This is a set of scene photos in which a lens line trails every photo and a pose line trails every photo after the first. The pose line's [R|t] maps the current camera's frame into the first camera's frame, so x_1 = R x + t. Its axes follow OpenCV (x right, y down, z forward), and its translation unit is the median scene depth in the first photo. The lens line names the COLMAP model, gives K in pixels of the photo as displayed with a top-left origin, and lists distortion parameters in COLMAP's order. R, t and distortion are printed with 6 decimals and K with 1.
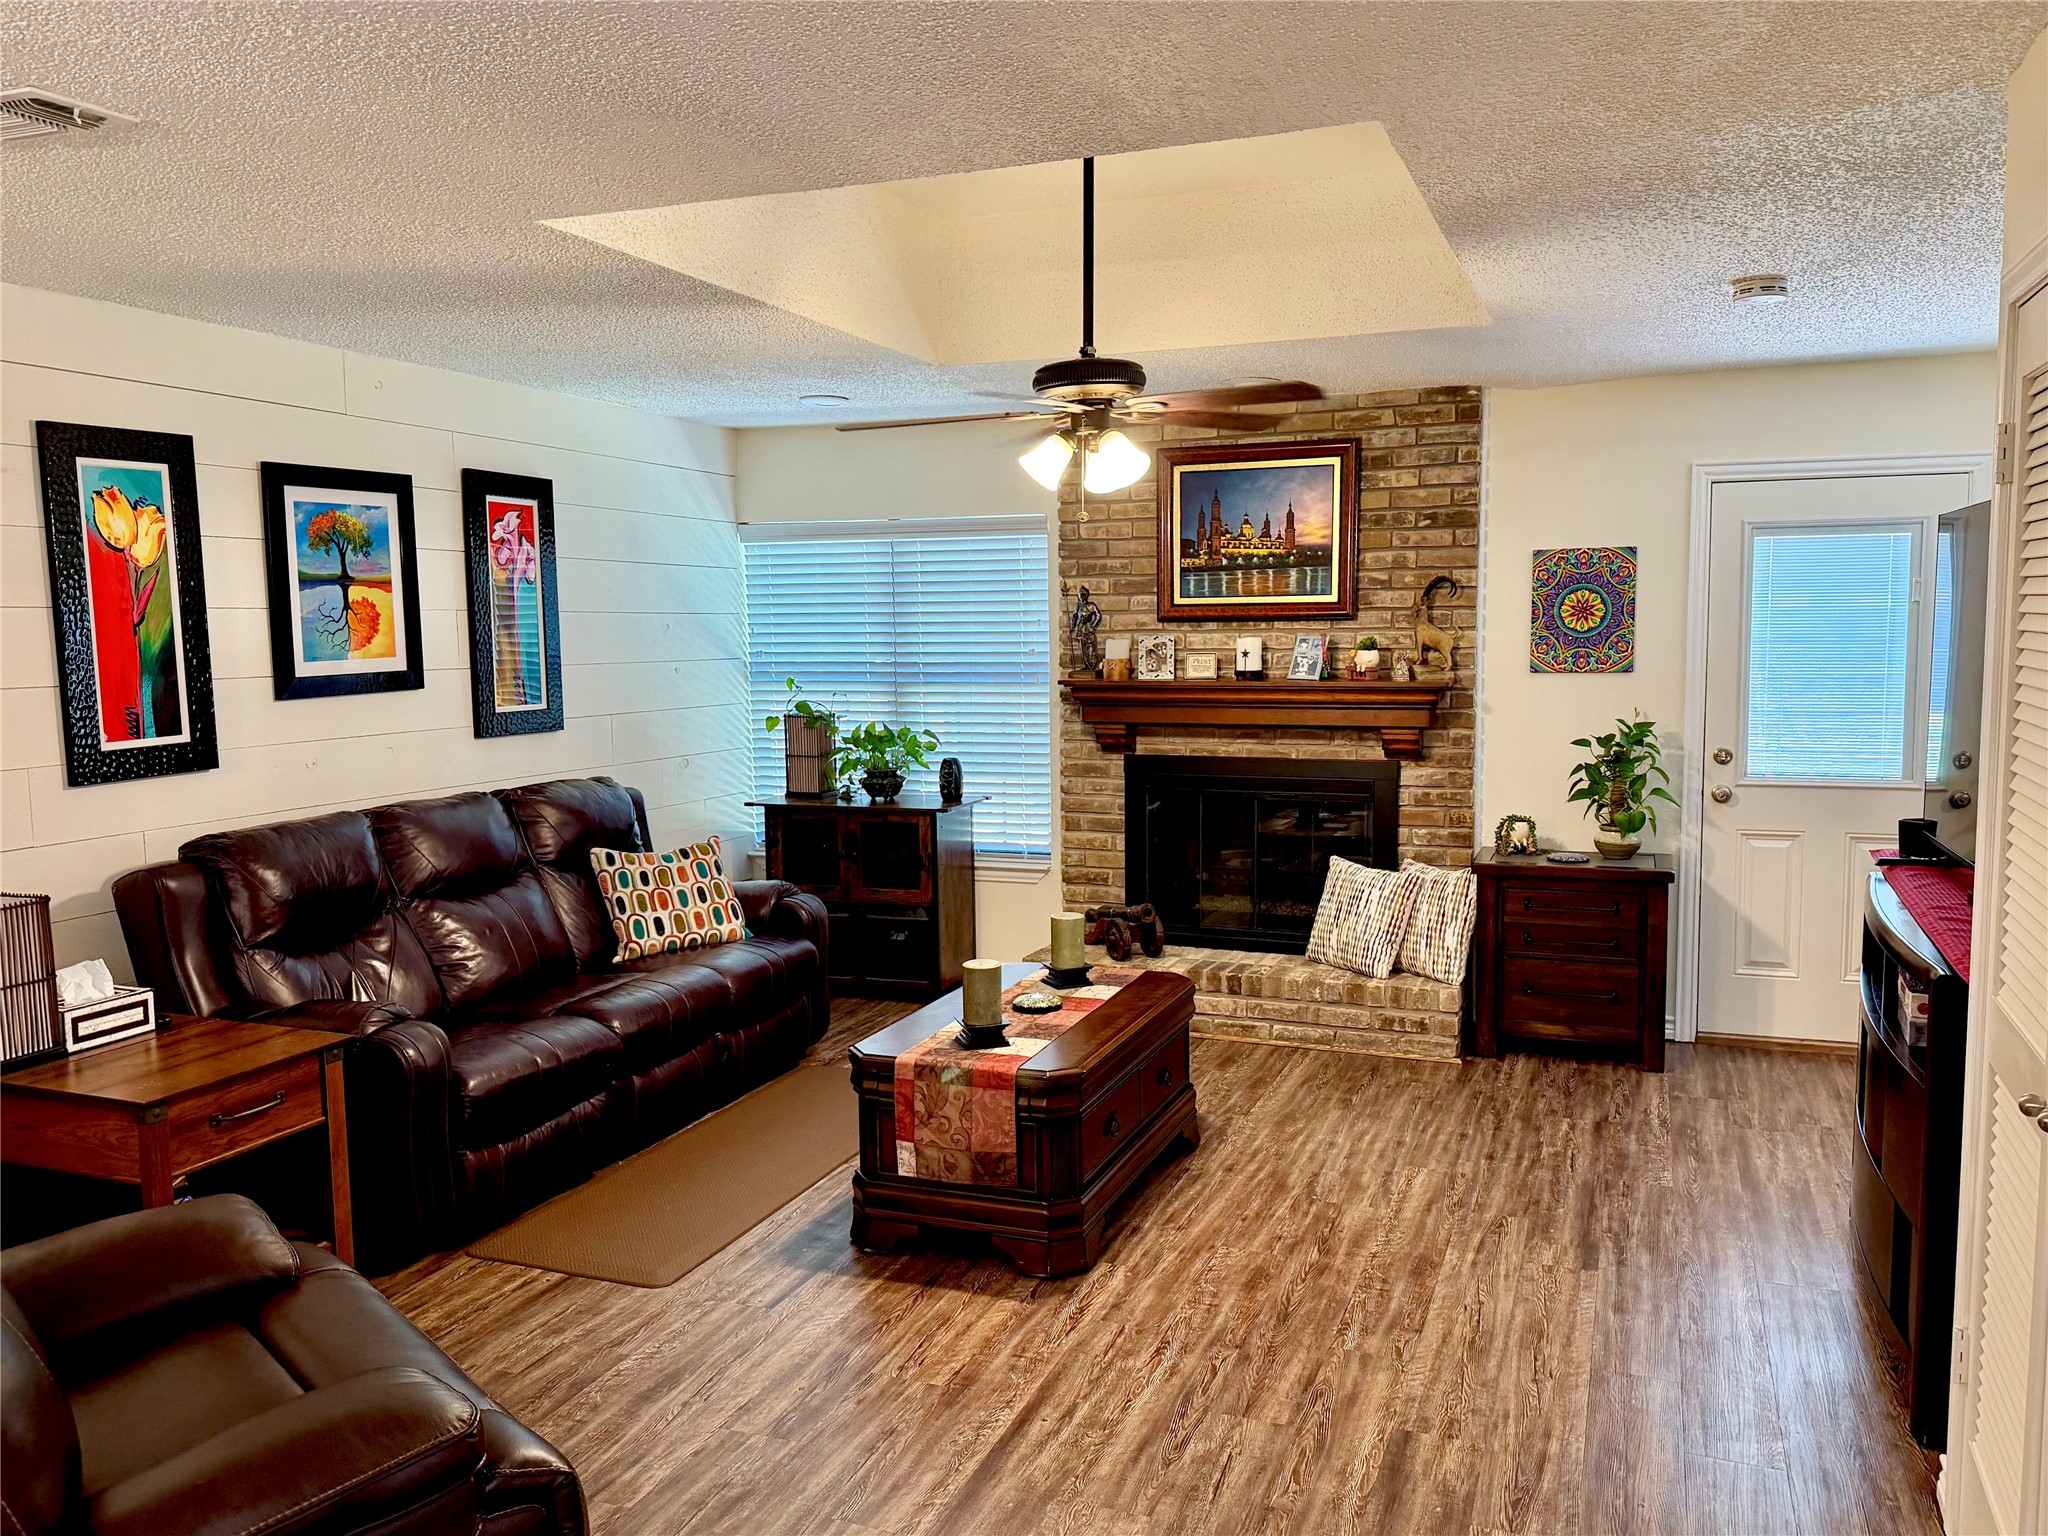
lens RADIAL K [[1595.7, 0, 1029.5], [0, 1595.7, 764.1], [0, 0, 1]] dist [0.011461, -0.023834]
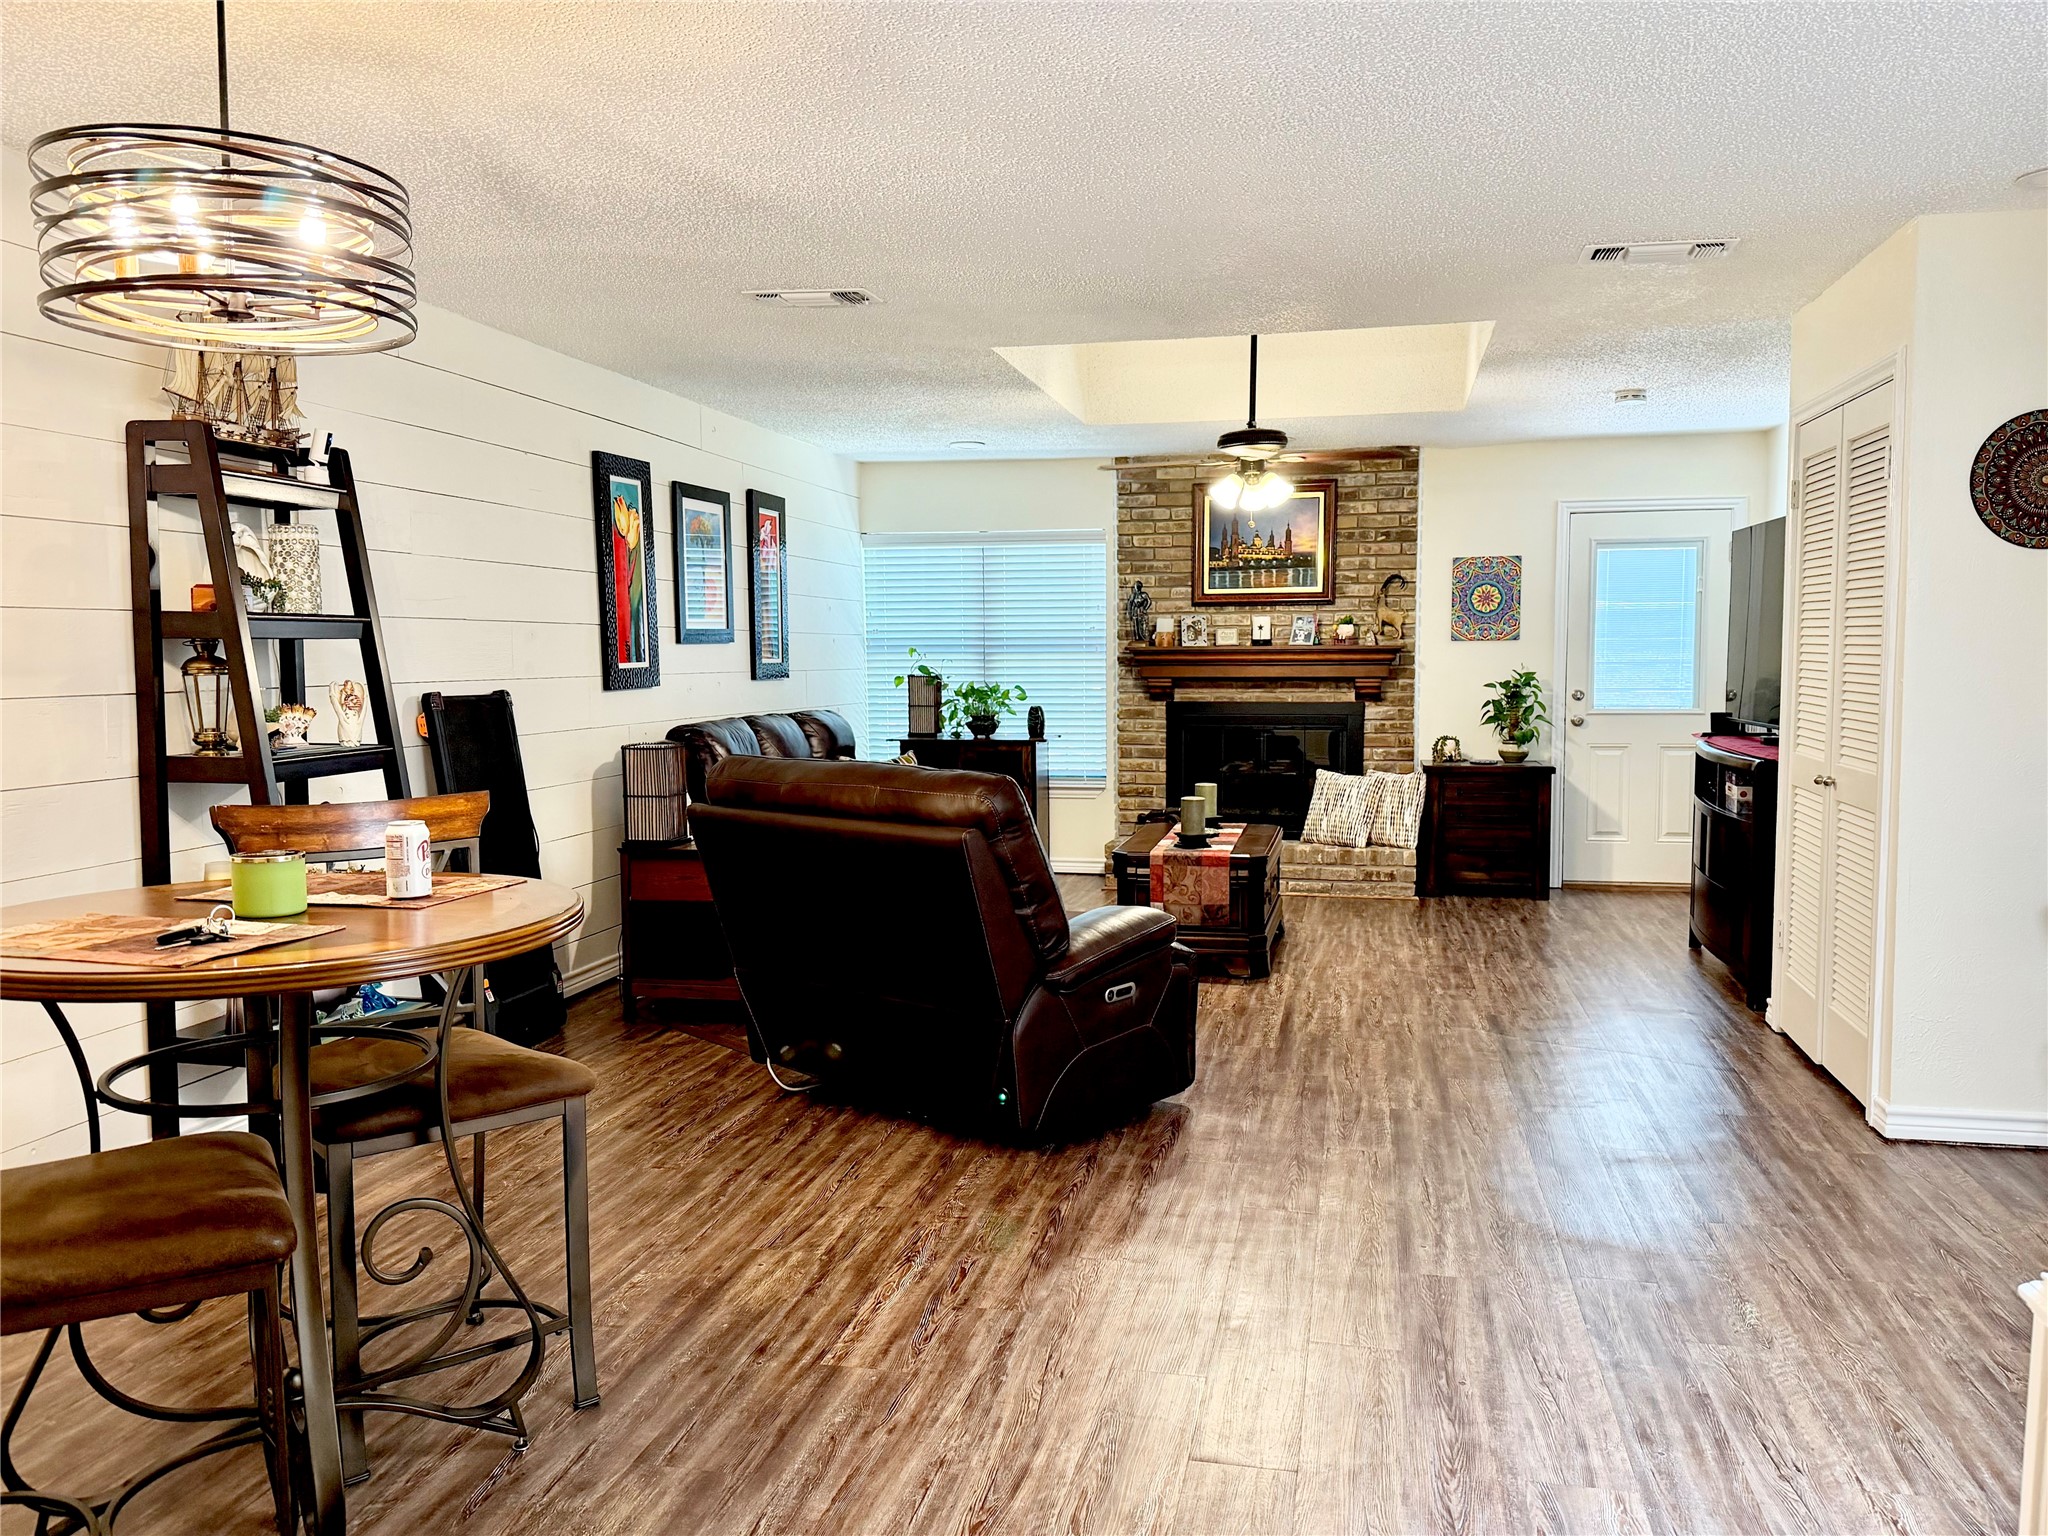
lens RADIAL K [[1595.7, 0, 1020.4], [0, 1595.7, 776.4], [0, 0, 1]] dist [0.011461, -0.023834]
pose [[0.988206, -0.007980, 0.152920, -0.306464], [0.009992, 0.999873, -0.012390, 0.082445], [-0.152802, 0.013772, 0.988161, -0.393627]]
